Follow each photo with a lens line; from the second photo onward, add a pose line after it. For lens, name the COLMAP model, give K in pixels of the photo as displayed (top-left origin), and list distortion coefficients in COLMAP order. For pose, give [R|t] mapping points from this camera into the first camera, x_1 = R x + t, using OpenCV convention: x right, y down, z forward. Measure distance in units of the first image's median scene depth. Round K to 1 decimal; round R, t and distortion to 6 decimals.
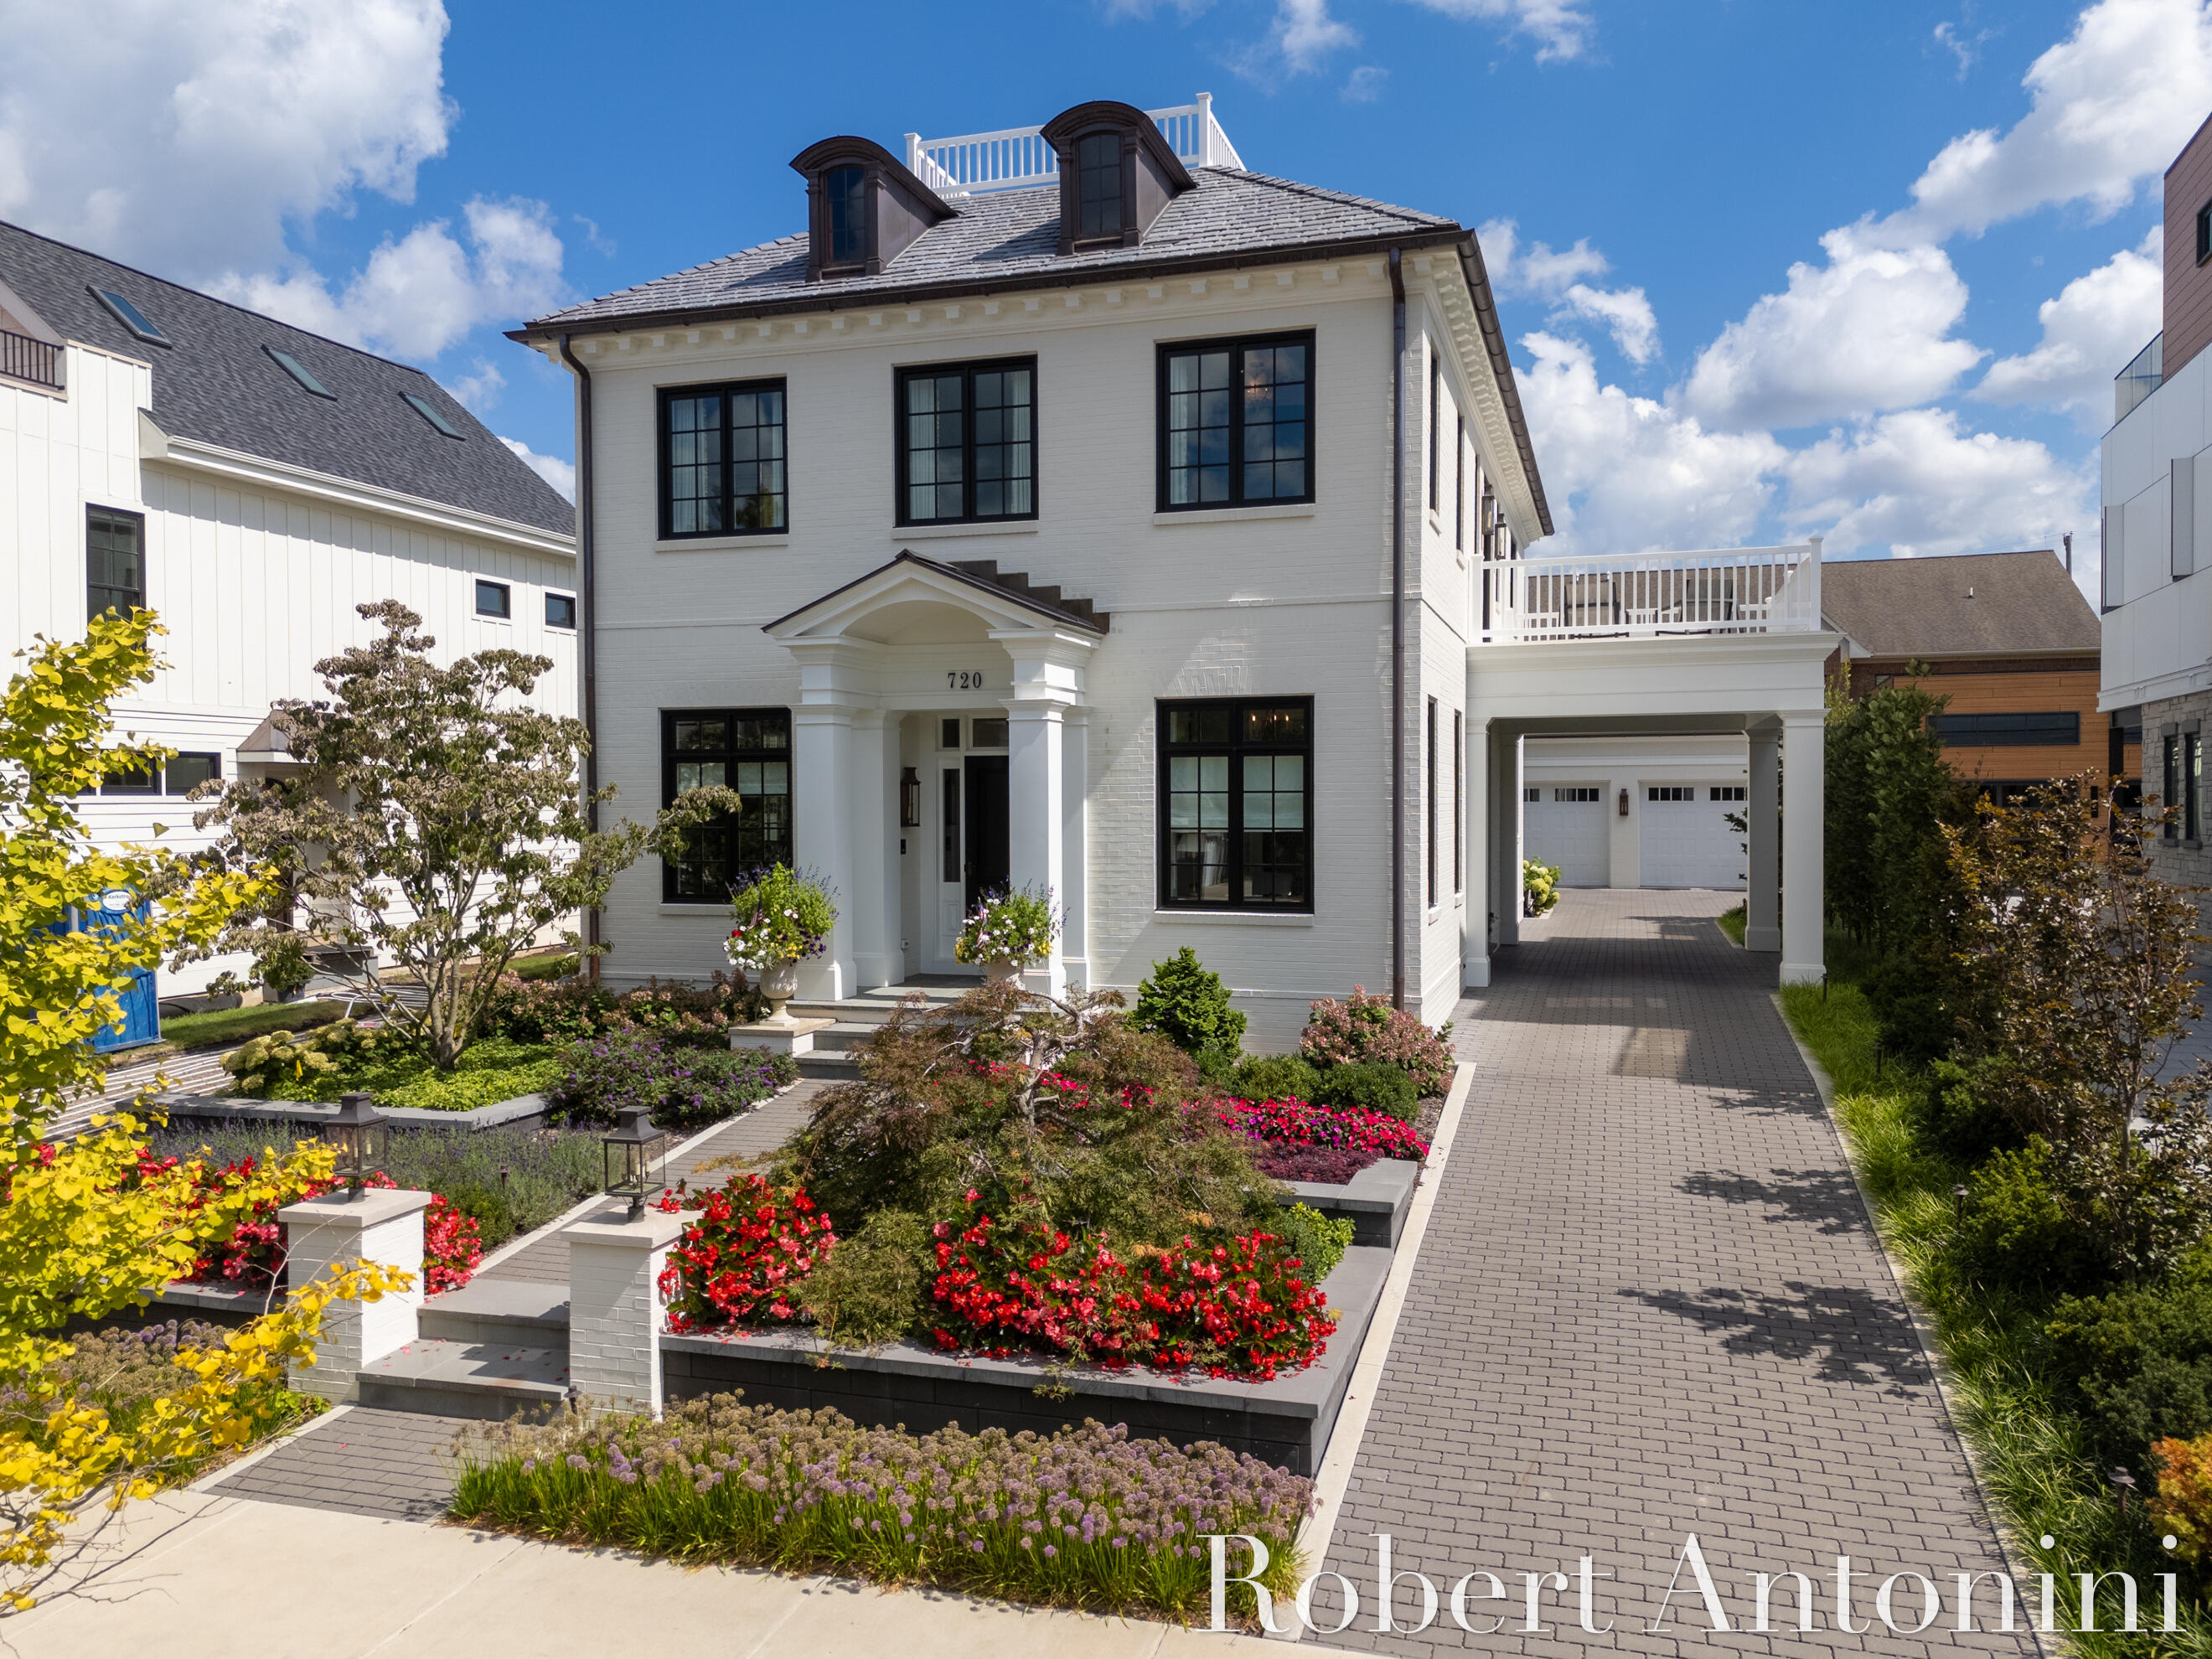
lens RADIAL K [[1671.5, 0, 1106.0], [0, 1671.5, 829.5], [0, 0, 1]] dist [0.062269, -0.083810]
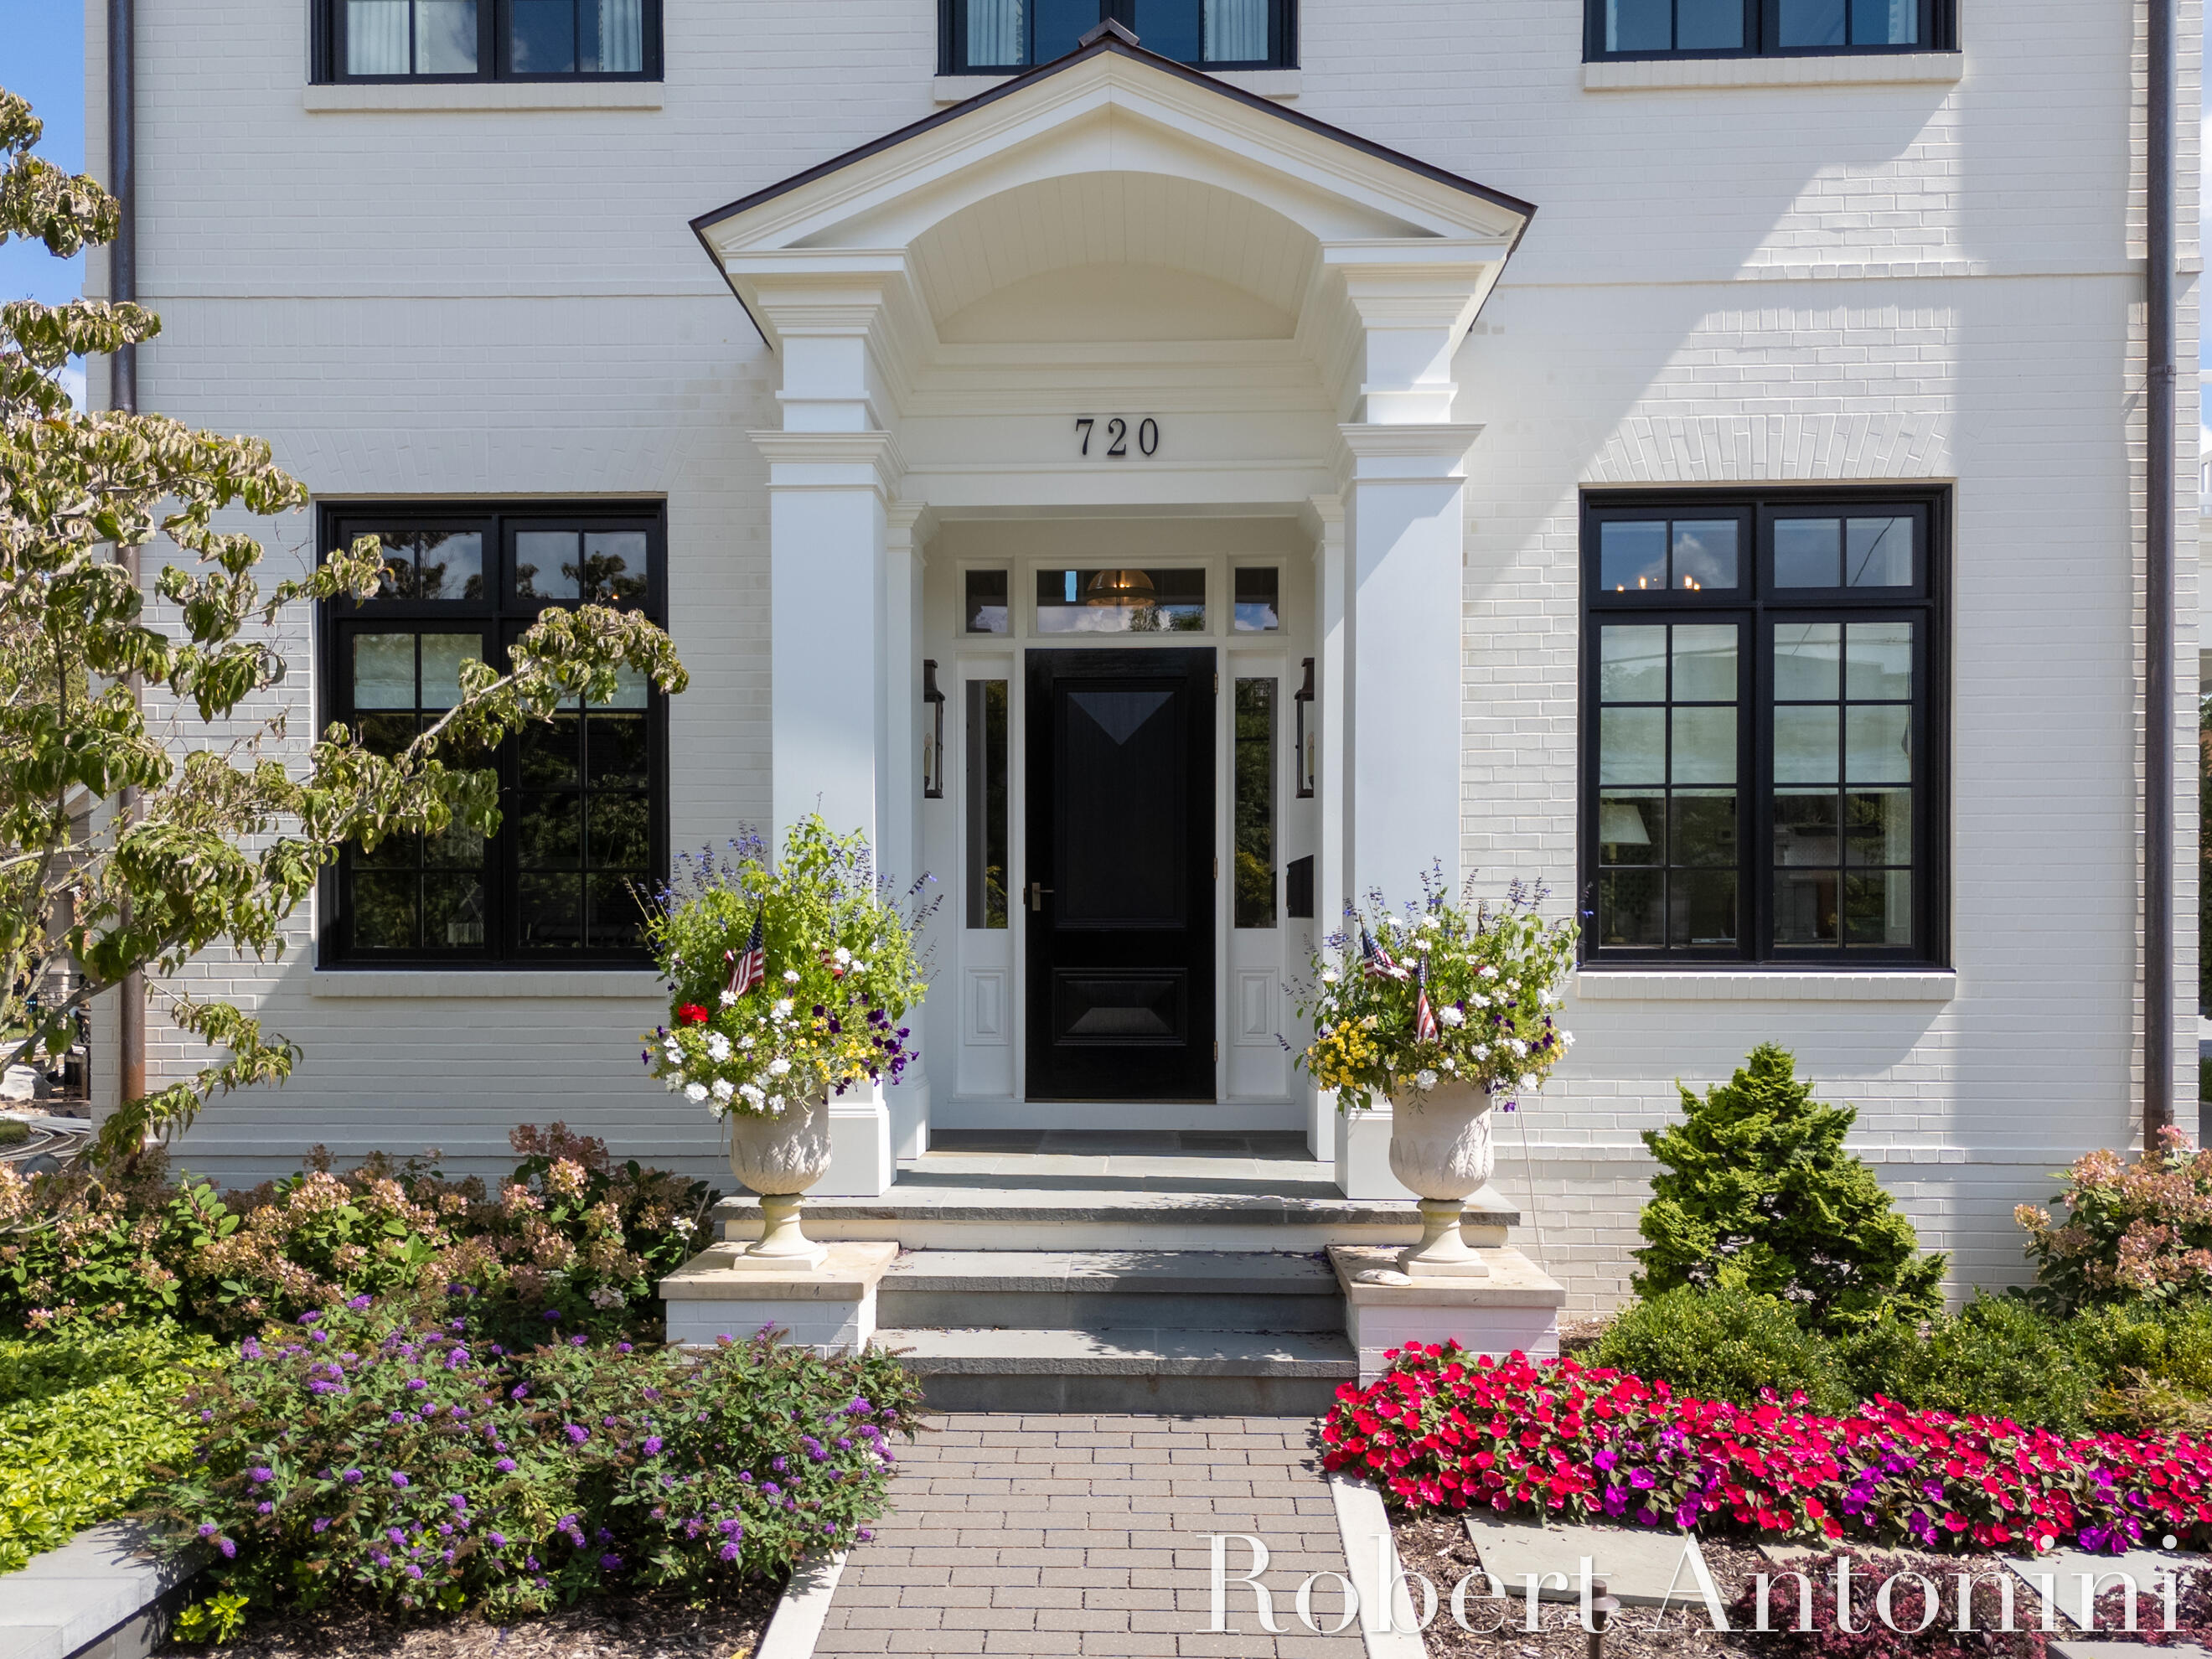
lens RADIAL K [[1971.3, 0, 1105.4], [0, 1971.3, 950.1], [0, 0, 1]] dist [0.015378, 0.005527]
pose [[0.964535, 0.002563, 0.263941, -0.231436], [-0.000140, 0.999958, -0.009198, 0.049193], [-0.263954, 0.008834, 0.964495, 0.541174]]
